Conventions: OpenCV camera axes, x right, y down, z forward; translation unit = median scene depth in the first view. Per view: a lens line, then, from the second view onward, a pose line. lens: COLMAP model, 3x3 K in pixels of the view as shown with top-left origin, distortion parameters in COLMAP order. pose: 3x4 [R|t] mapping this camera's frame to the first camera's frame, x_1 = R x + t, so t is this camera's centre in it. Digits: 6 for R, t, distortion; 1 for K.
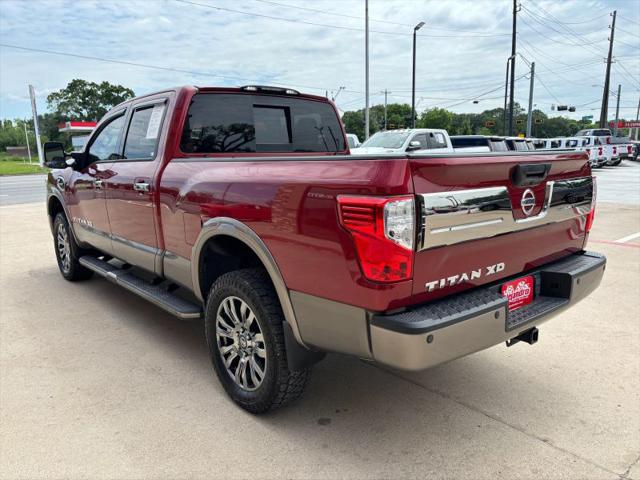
lens RADIAL K [[483.5, 0, 320.4], [0, 483.5, 238.3], [0, 0, 1]] dist [0.038564, -0.035292]
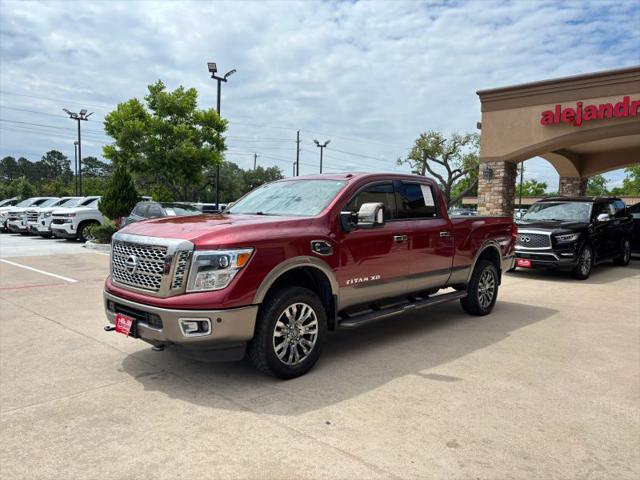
lens RADIAL K [[483.5, 0, 324.3], [0, 483.5, 238.1], [0, 0, 1]] dist [0.038564, -0.035292]
pose [[-0.117790, -0.045997, 0.991973, -1.383481], [0.158621, 0.985229, 0.064519, -0.186008], [-0.980288, 0.164947, -0.108754, 1.103812]]
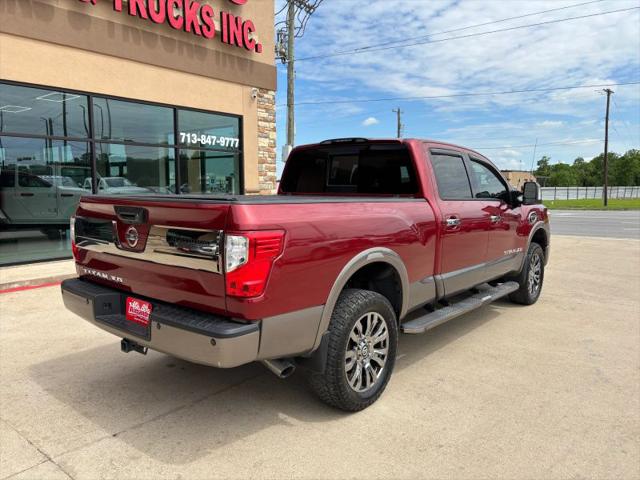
lens RADIAL K [[483.5, 0, 315.9], [0, 483.5, 238.7], [0, 0, 1]] dist [0.038564, -0.035292]
pose [[0.170501, 0.120227, -0.977995, 0.793322], [-0.182373, 0.979231, 0.088584, -0.122942], [0.968334, 0.163256, 0.188886, 0.559364]]
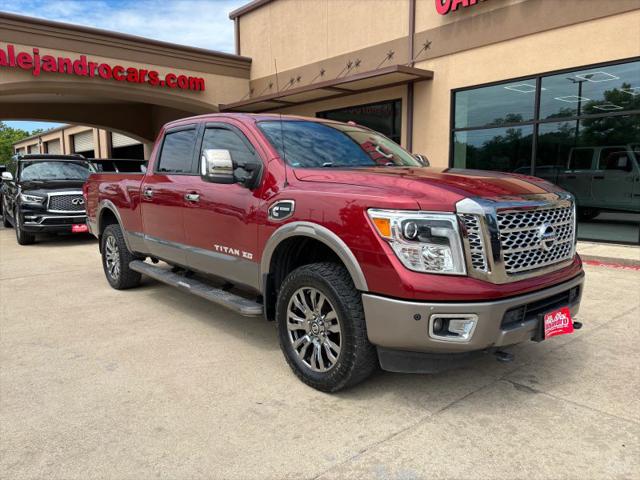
lens RADIAL K [[483.5, 0, 315.9], [0, 483.5, 239.8], [0, 0, 1]] dist [0.038564, -0.035292]
pose [[-0.999657, 0.023911, 0.010712, -0.298922], [0.026027, 0.953201, 0.301214, -0.310802], [-0.003009, 0.301390, -0.953496, 1.861277]]
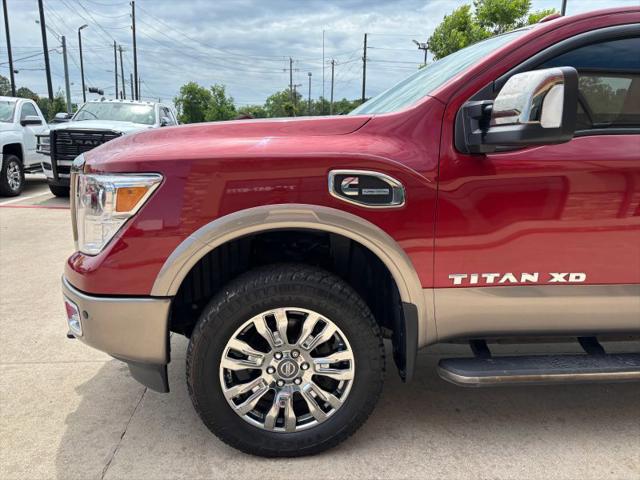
lens RADIAL K [[483.5, 0, 320.0], [0, 483.5, 238.7], [0, 0, 1]] dist [0.038564, -0.035292]
pose [[0.572784, -0.139301, 0.807783, -0.847674], [0.112517, 0.989488, 0.090853, -0.114768], [-0.811948, 0.038850, 0.582436, 0.842635]]
